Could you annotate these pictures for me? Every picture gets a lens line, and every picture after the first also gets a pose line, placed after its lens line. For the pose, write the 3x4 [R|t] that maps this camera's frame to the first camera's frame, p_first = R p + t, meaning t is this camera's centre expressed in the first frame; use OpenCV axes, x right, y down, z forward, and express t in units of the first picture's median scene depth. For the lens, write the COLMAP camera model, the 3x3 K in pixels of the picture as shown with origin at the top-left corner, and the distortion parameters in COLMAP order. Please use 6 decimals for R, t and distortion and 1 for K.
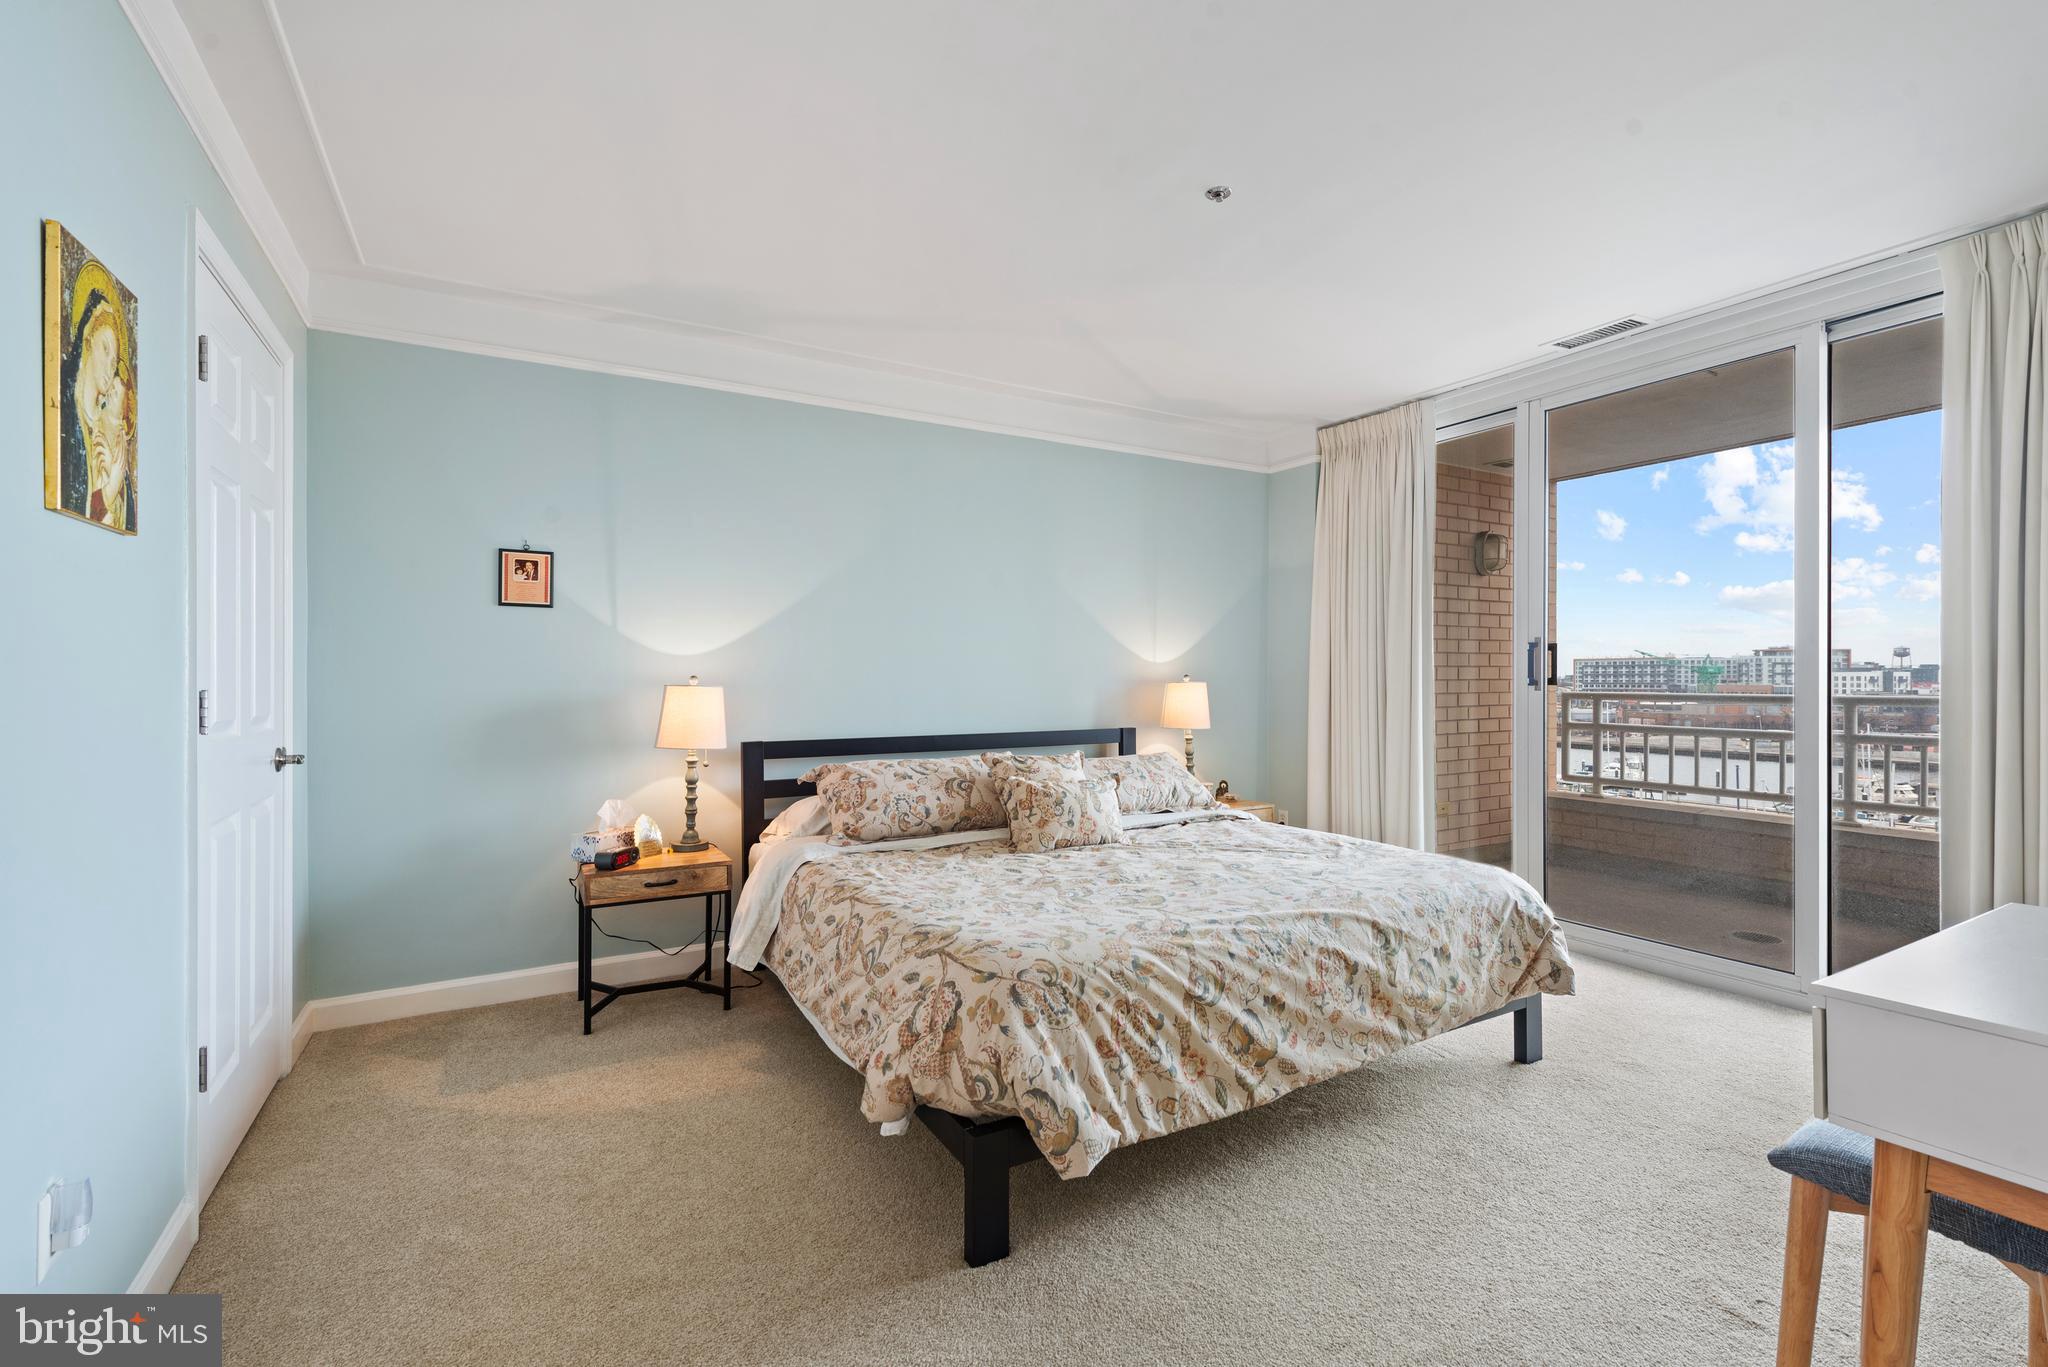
lens RADIAL K [[890.6, 0, 1044.1], [0, 890.6, 671.4], [0, 0, 1]] dist [0.001533, 0.000034]
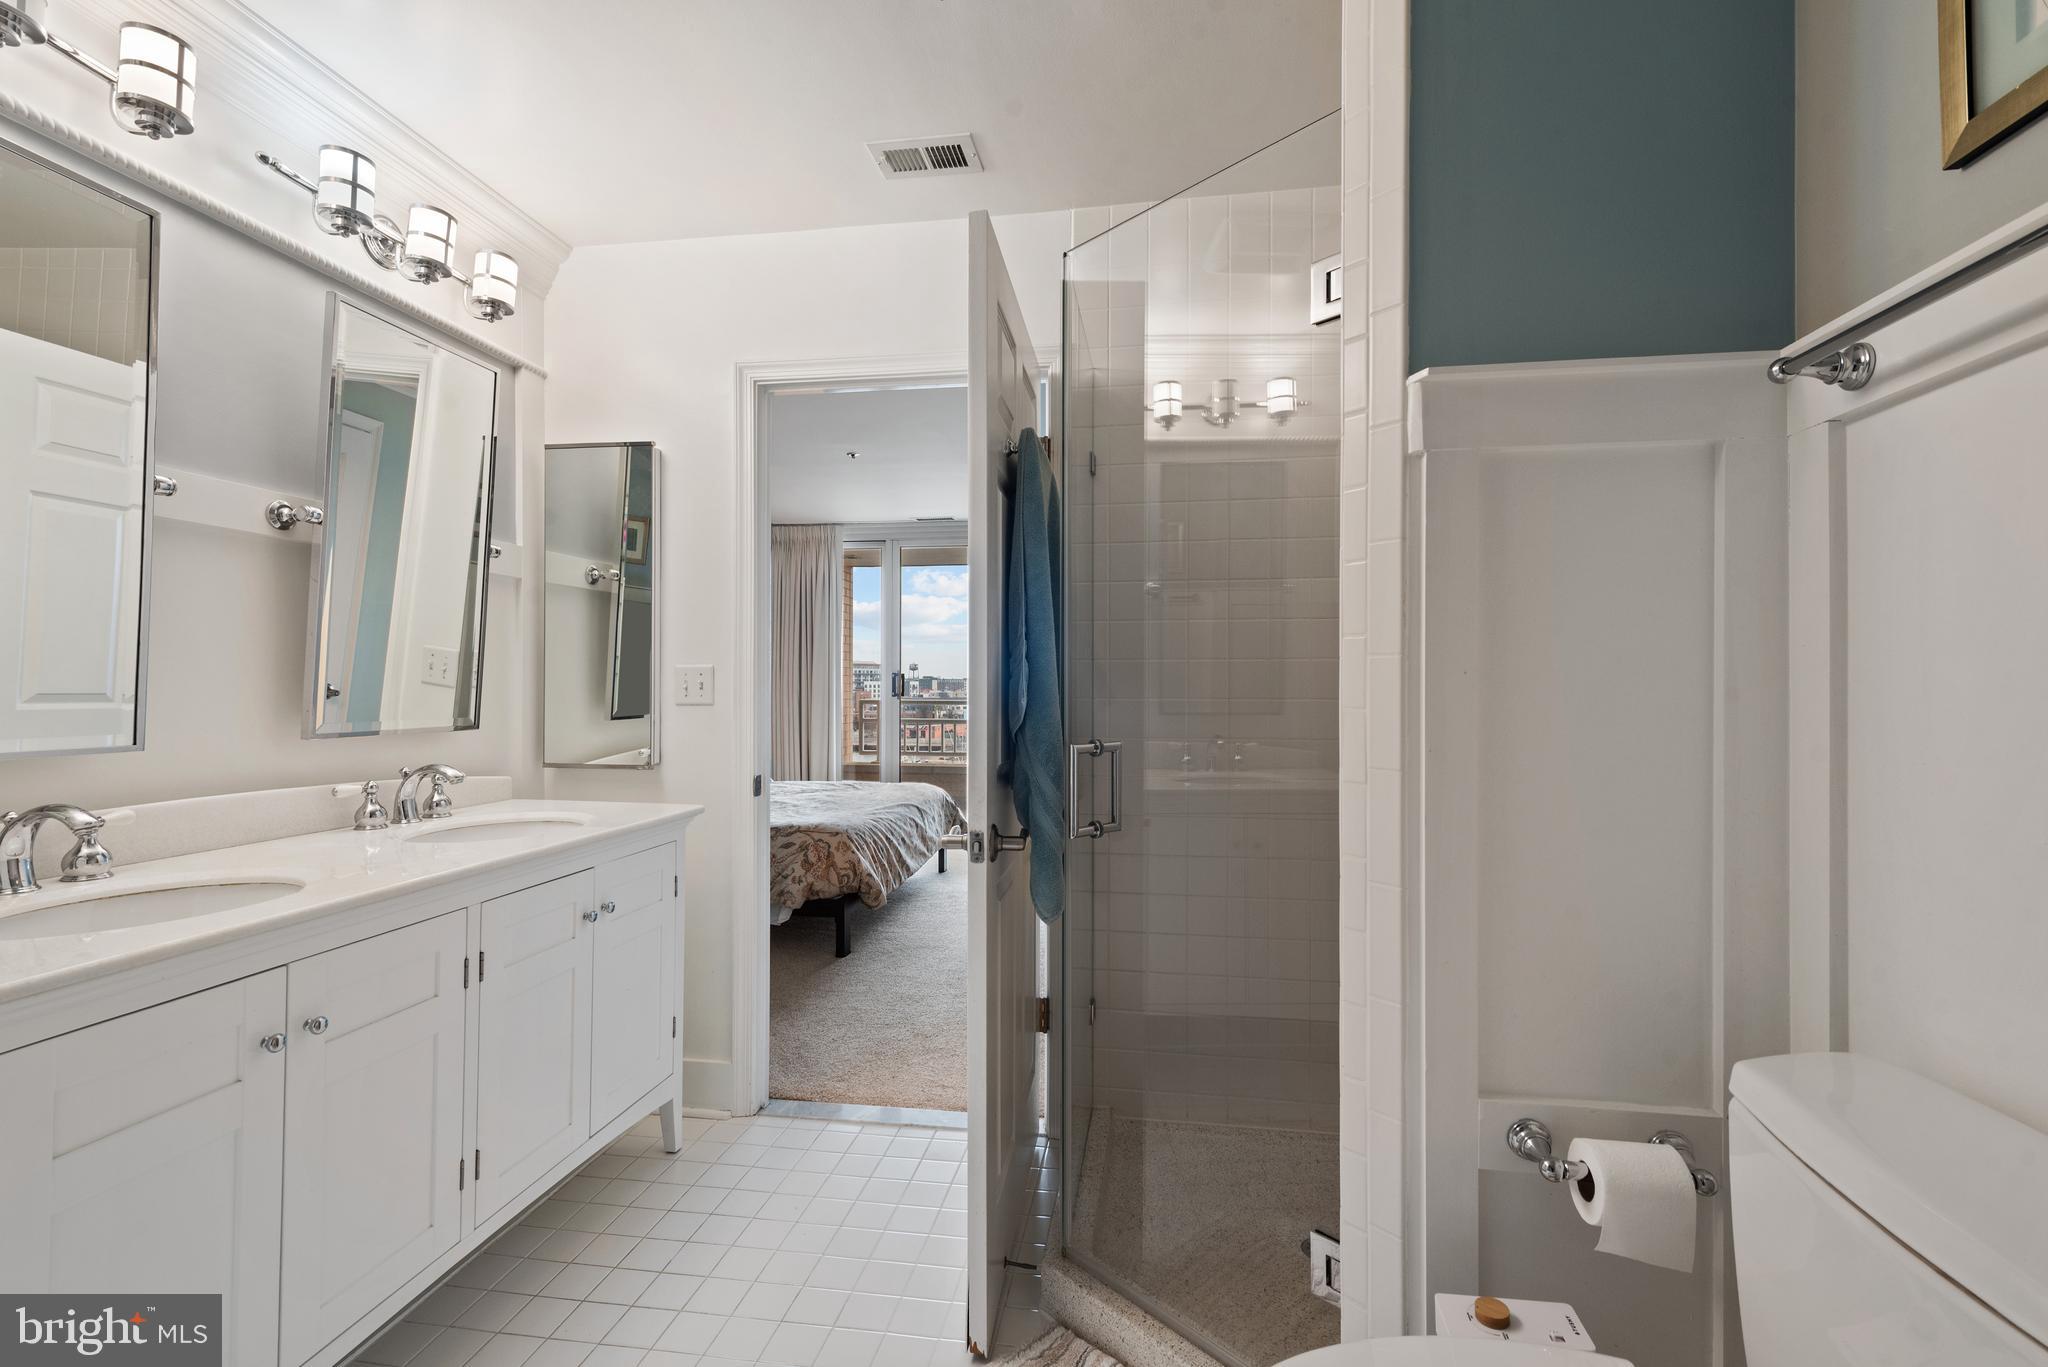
lens RADIAL K [[902.5, 0, 1026.2], [0, 902.5, 693.9], [0, 0, 1]] dist [0.019836, -0.007646]
pose [[0.625355, -0.006805, 0.780311, -1.508786], [-0.006278, 0.999886, 0.013751, -0.031492], [-0.780315, -0.013498, 0.625241, -0.746224]]
